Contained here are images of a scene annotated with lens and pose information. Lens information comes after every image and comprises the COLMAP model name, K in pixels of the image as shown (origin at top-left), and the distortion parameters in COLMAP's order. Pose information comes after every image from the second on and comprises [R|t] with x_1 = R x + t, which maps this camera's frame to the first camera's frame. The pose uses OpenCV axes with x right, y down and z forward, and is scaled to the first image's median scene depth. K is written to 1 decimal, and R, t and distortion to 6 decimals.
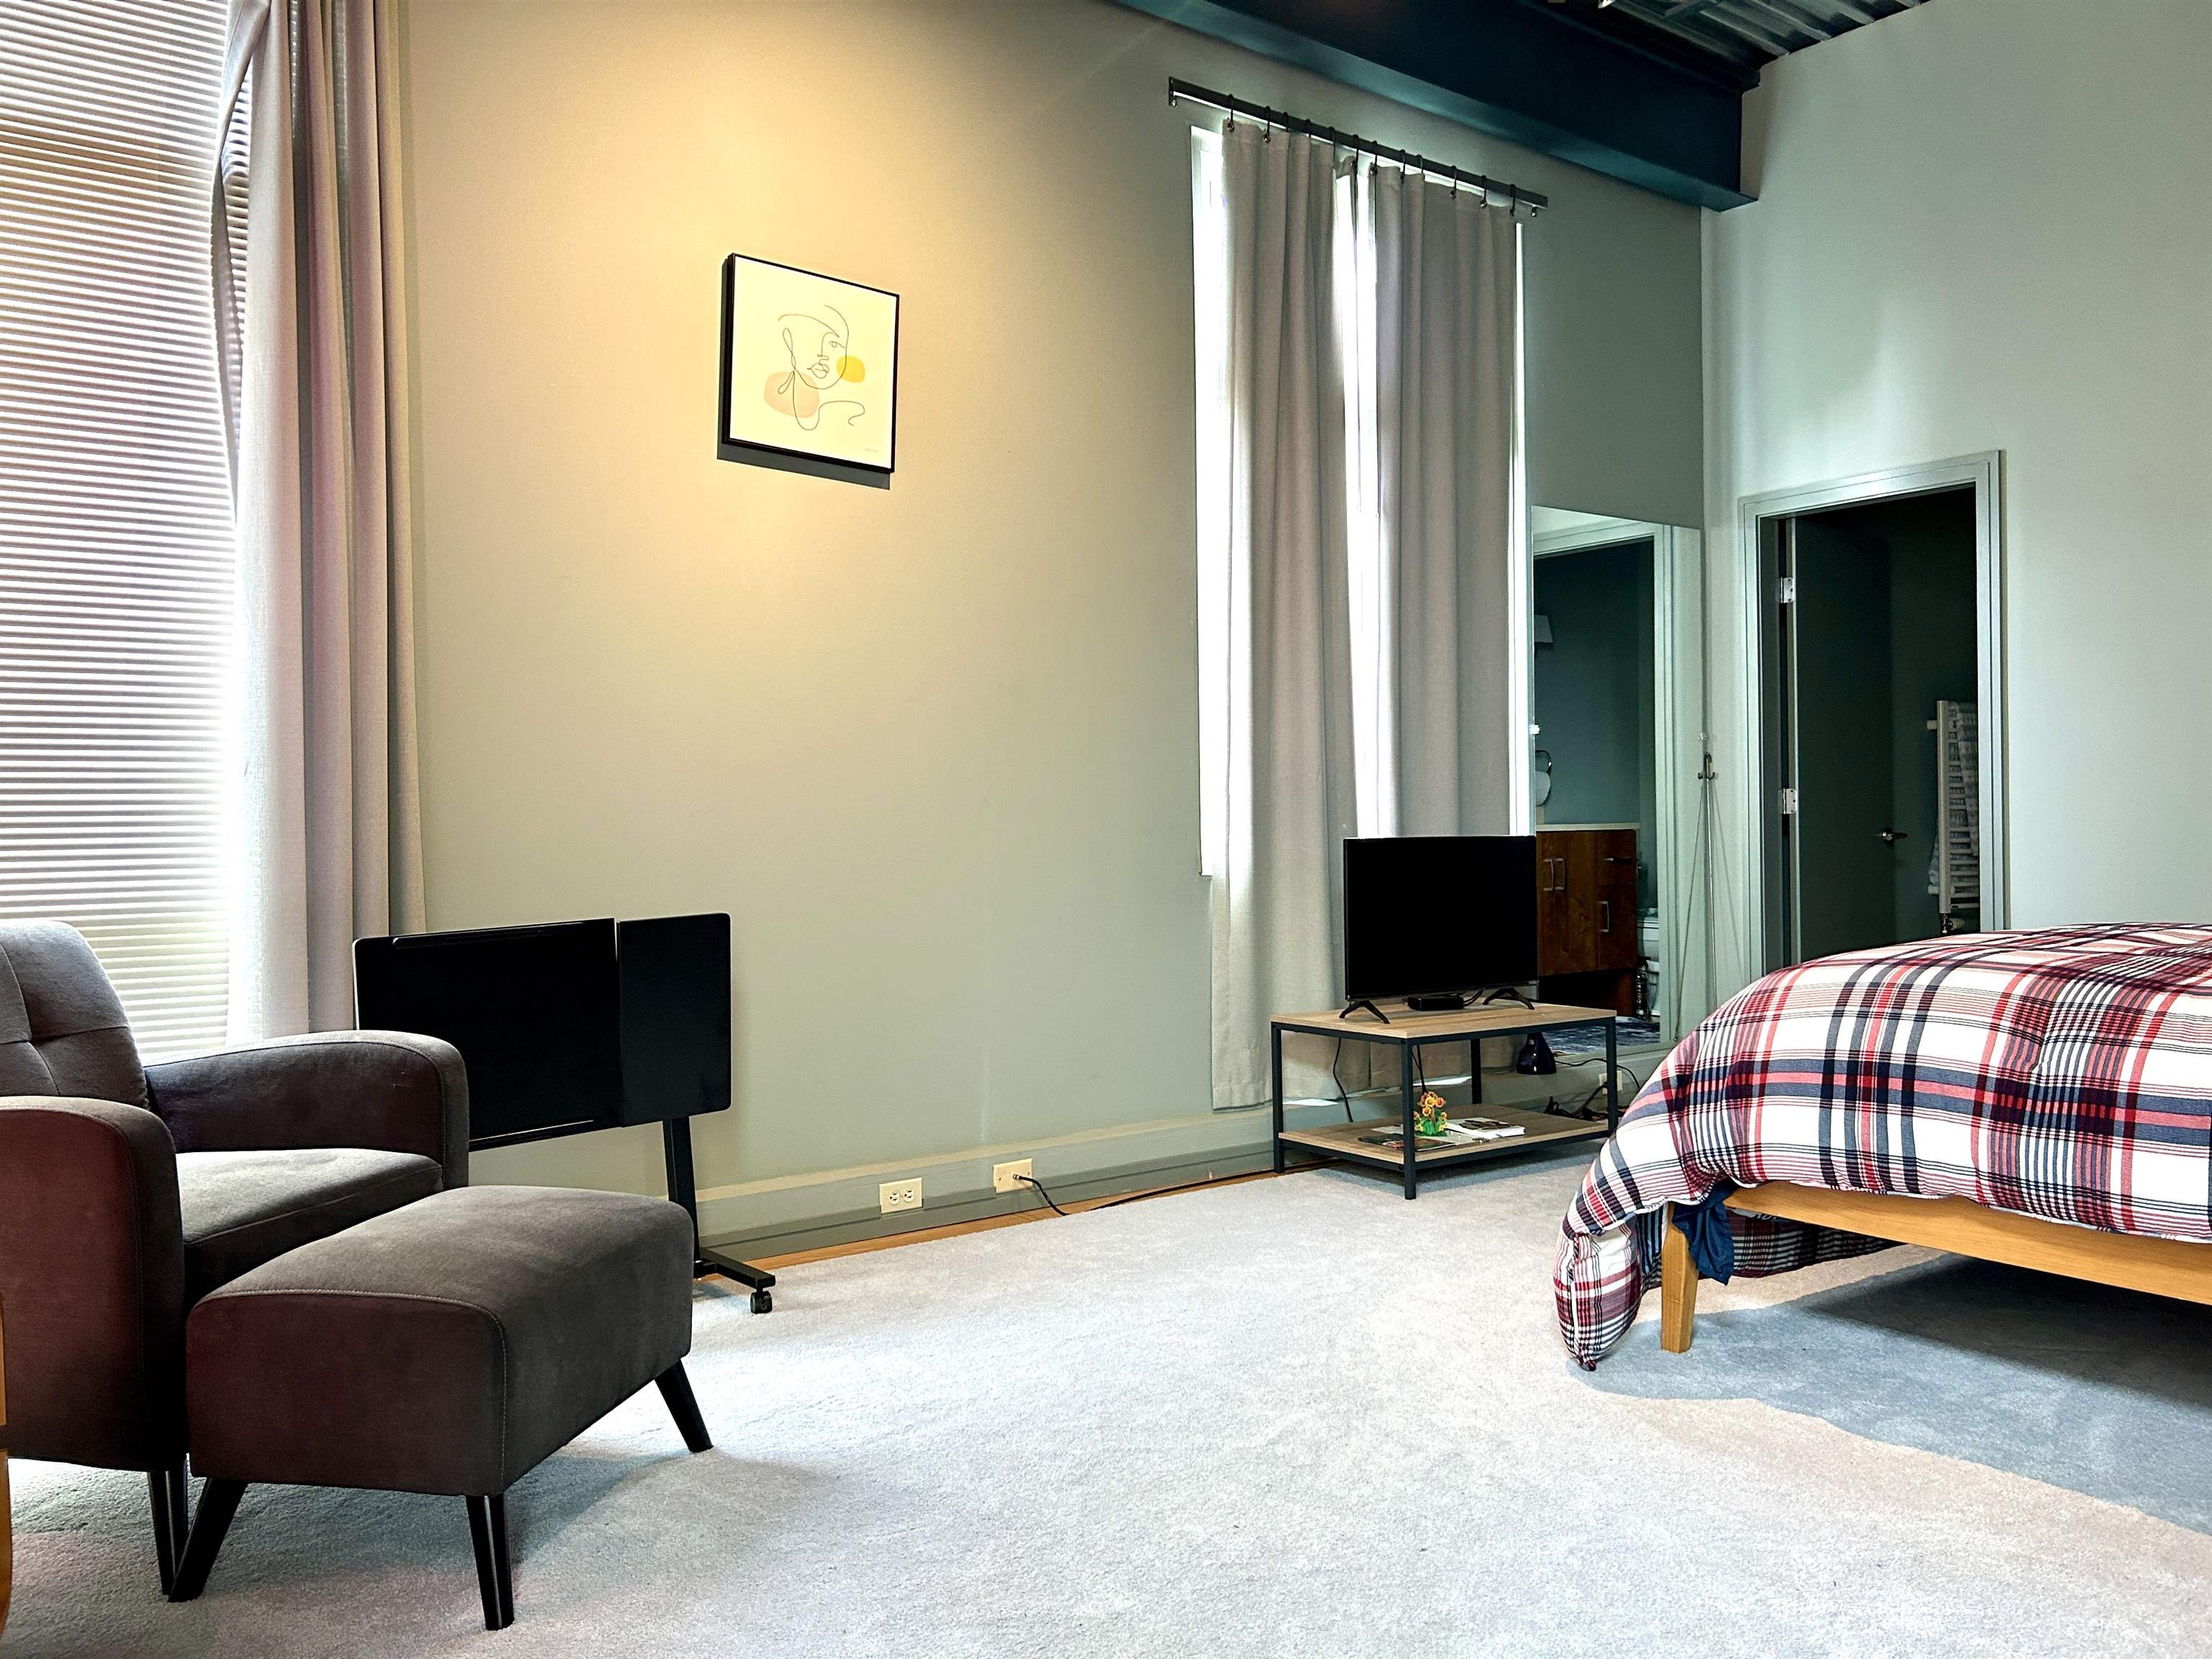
lens RADIAL K [[1685.1, 0, 1105.5], [0, 1685.1, 826.6], [0, 0, 1]] dist [0.060644, -0.057024]
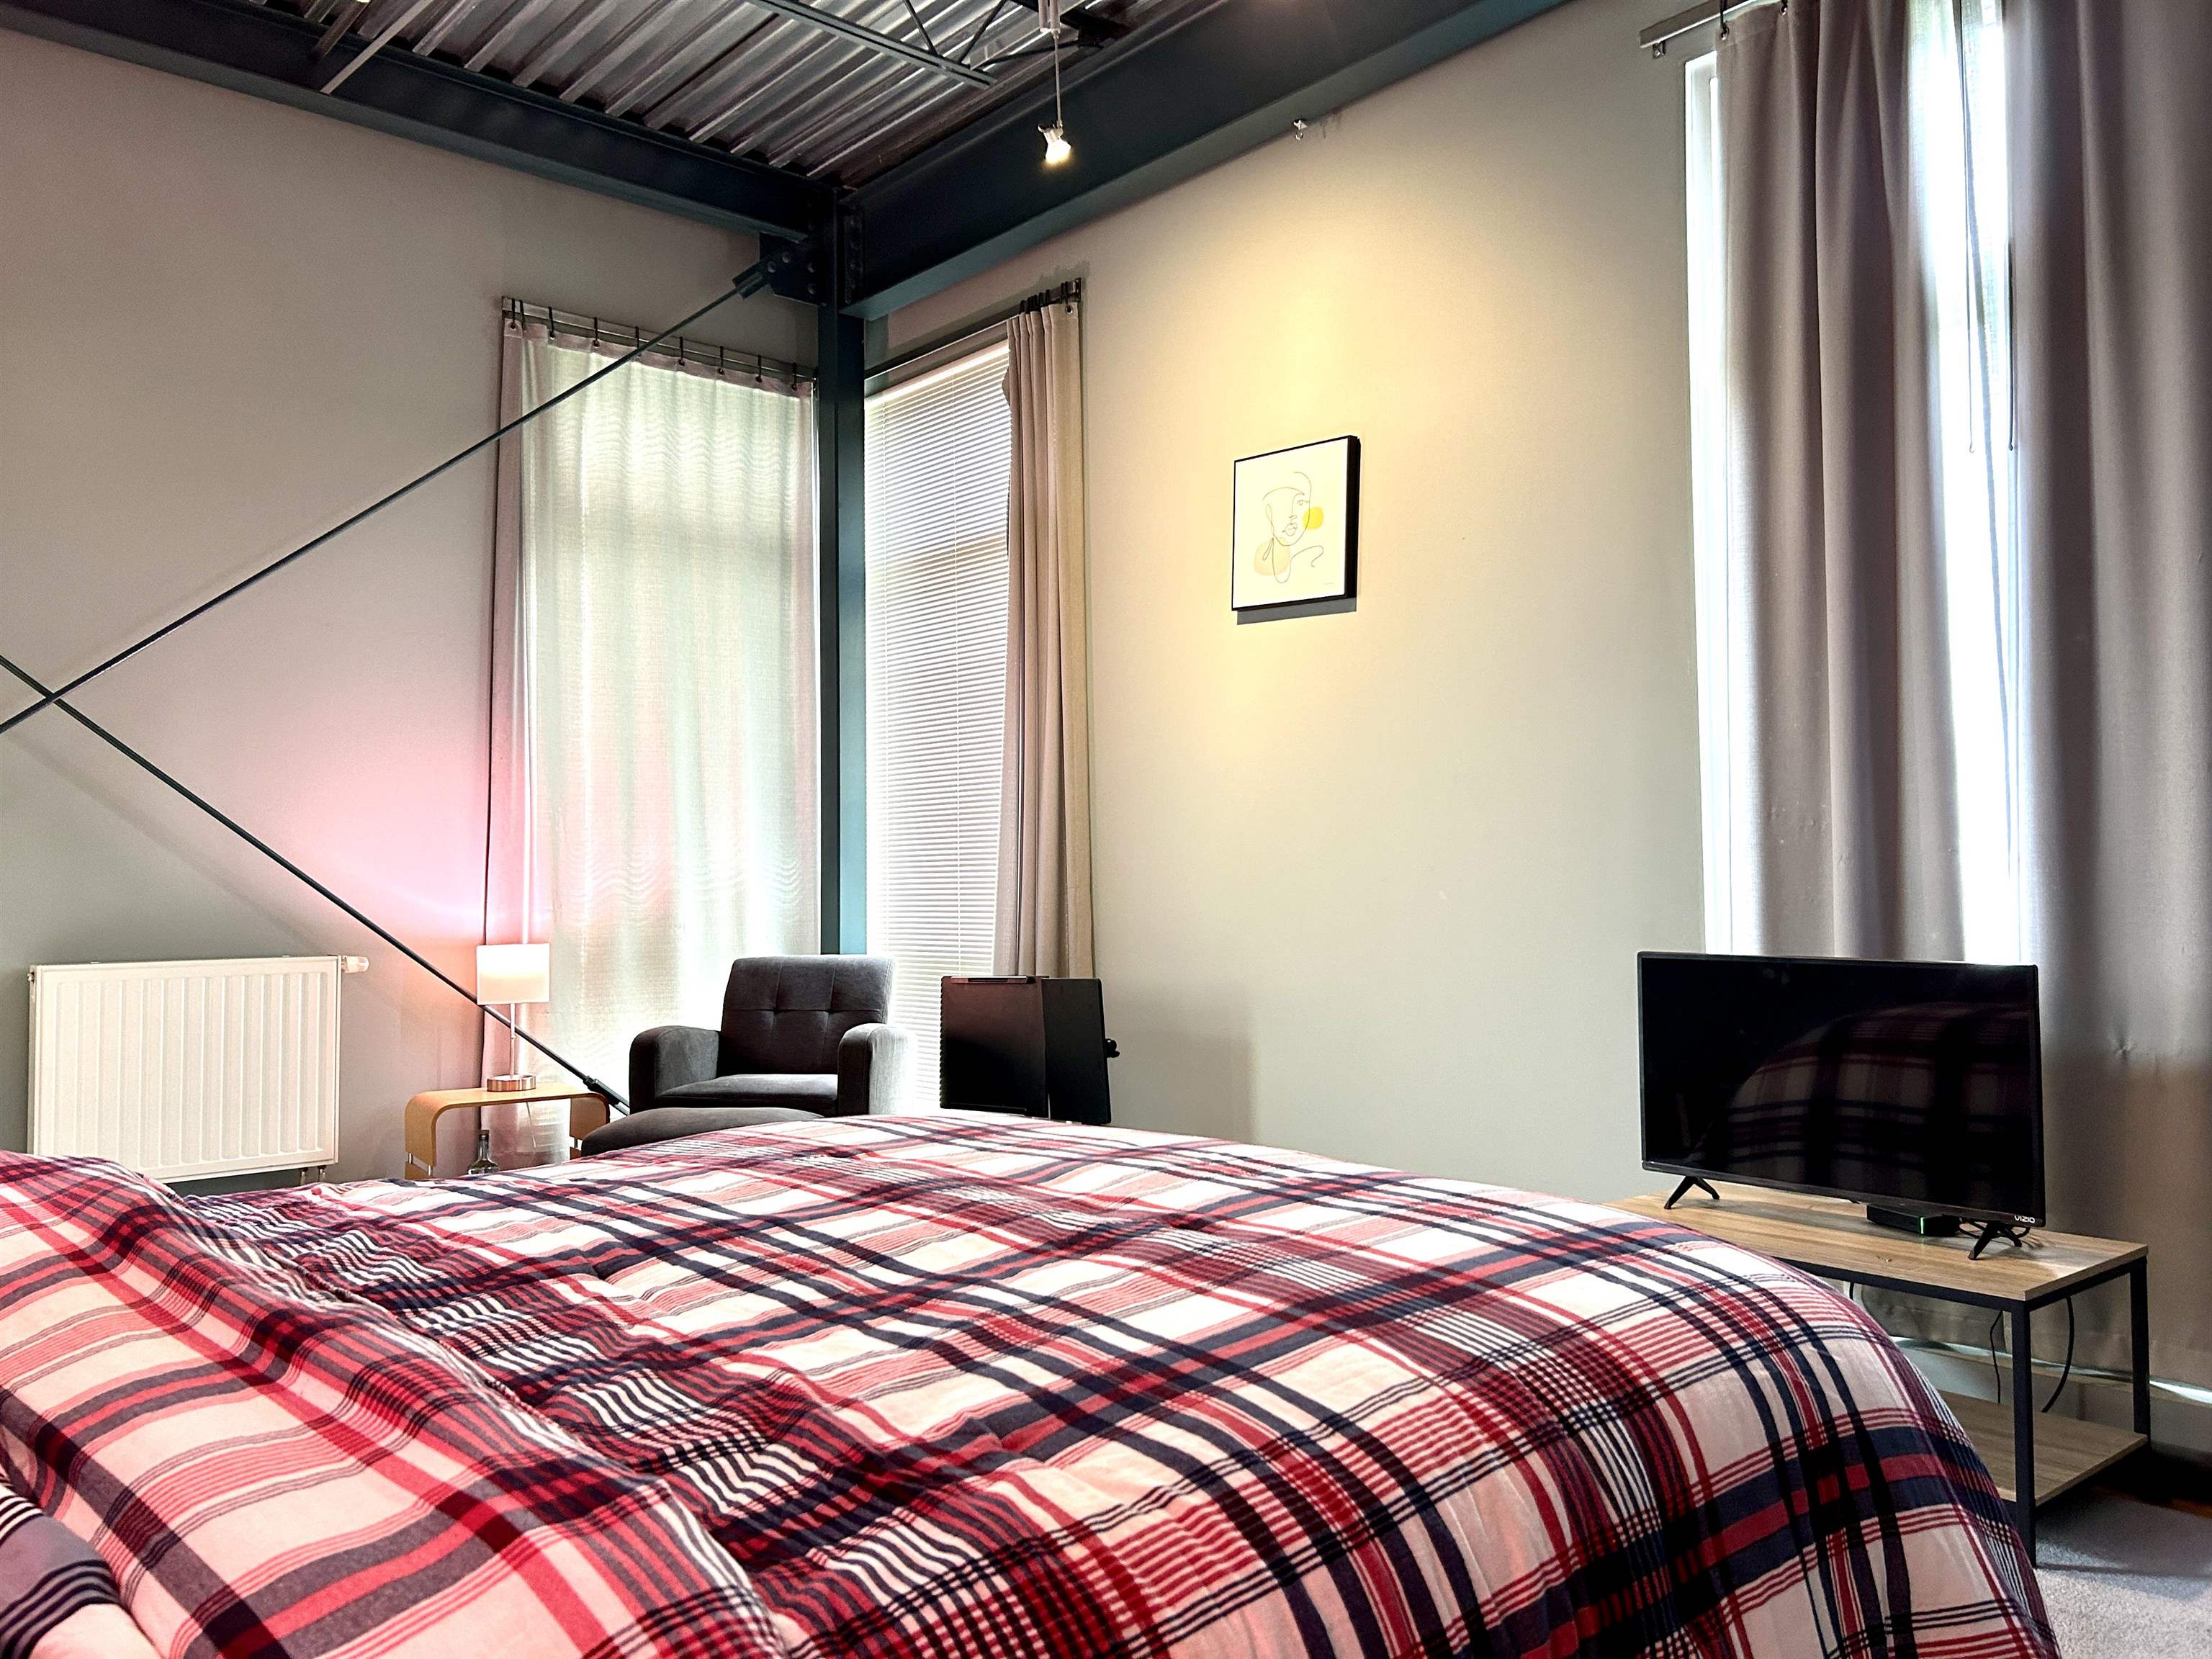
lens RADIAL K [[1685.1, 0, 1105.9], [0, 1685.1, 828.9], [0, 0, 1]] dist [0.060644, -0.057024]
pose [[0.100127, -0.030893, -0.994495, 0.959256], [-0.001979, 0.999510, -0.031248, -0.026408], [0.994973, 0.005097, 0.100017, 0.750662]]
